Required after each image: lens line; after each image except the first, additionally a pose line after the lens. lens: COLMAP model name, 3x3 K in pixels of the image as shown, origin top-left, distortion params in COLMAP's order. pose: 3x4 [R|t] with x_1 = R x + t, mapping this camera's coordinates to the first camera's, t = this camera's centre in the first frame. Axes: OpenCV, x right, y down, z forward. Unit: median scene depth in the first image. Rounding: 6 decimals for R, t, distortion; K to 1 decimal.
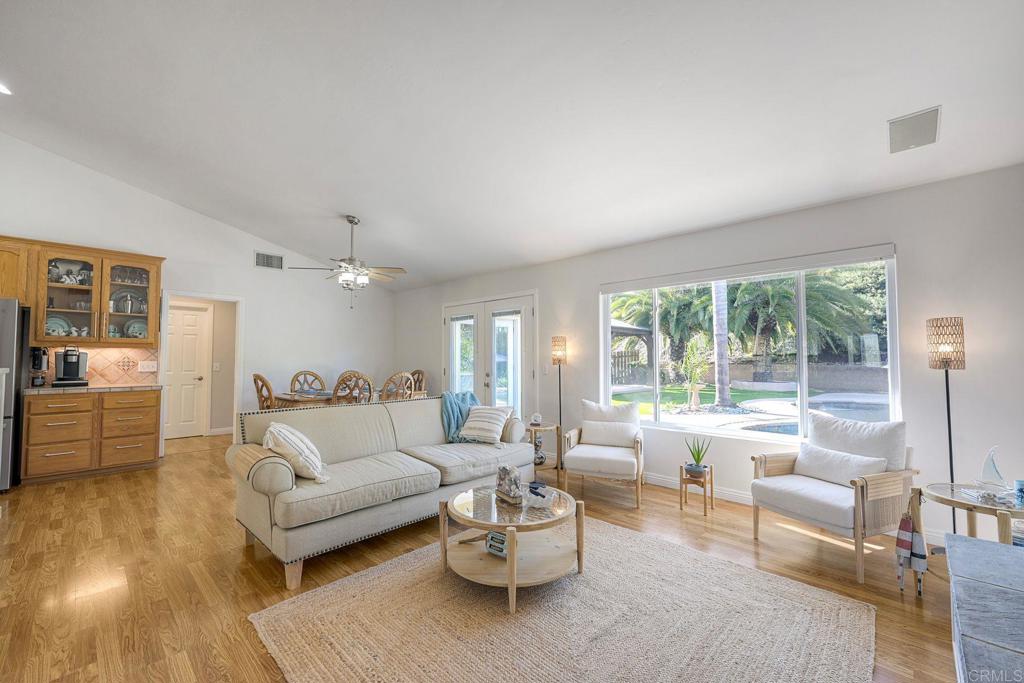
lens RADIAL K [[415.2, 0, 520.1], [0, 415.2, 343.7], [0, 0, 1]] dist [0.002483, 0.001065]
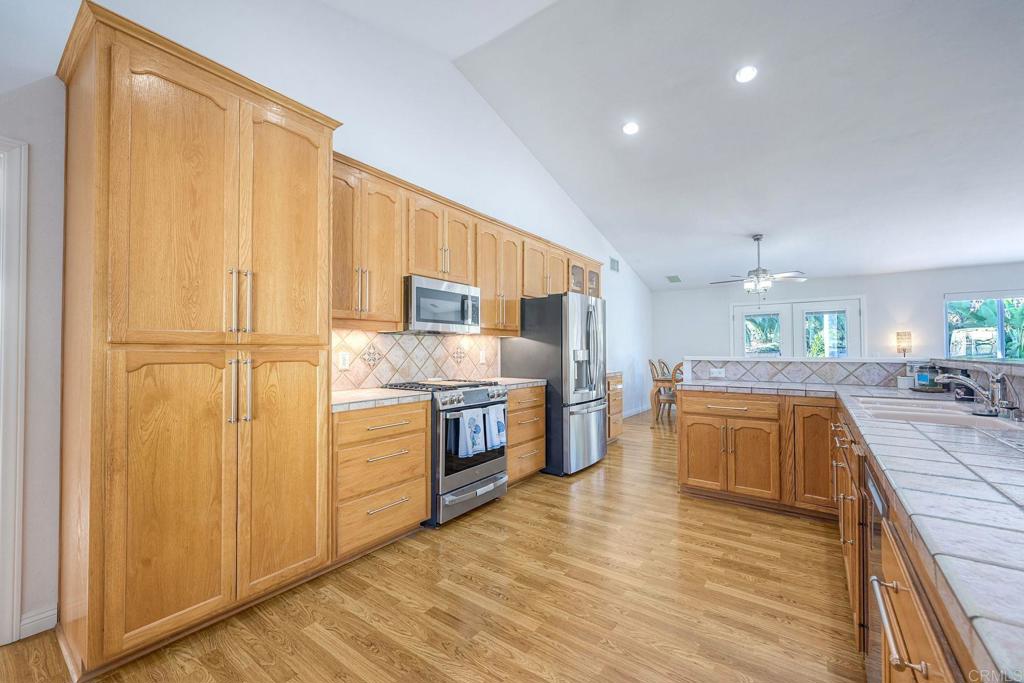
lens RADIAL K [[415.2, 0, 518.1], [0, 415.2, 341.7], [0, 0, 1]] dist [0.002483, 0.001065]
pose [[0.990199, -0.000680, 0.139663, -0.566973], [-0.001685, 0.999857, 0.016816, -0.002570], [-0.139654, -0.016886, 0.990056, -0.060666]]
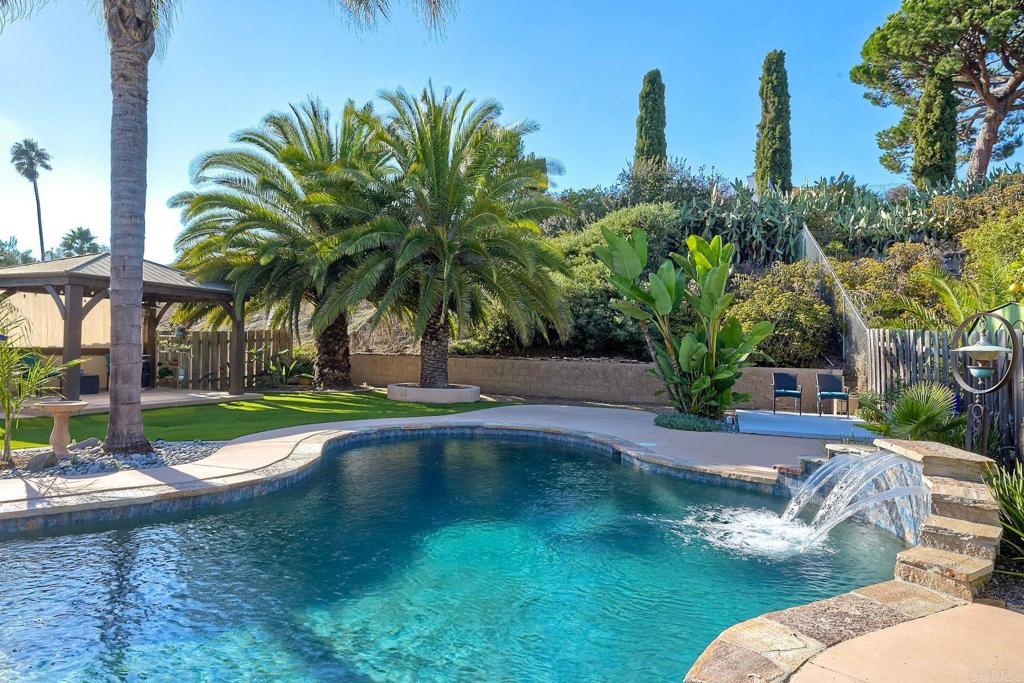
lens RADIAL K [[584.2, 0, 505.0], [0, 584.2, 343.0], [0, 0, 1]] dist [0.007619, 0.000906]
pose [[0.934976, 0.027938, 0.353610, 0.627284], [-0.039078, 0.998938, 0.024401, 0.002825], [-0.352553, -0.036633, 0.935075, 0.262395]]
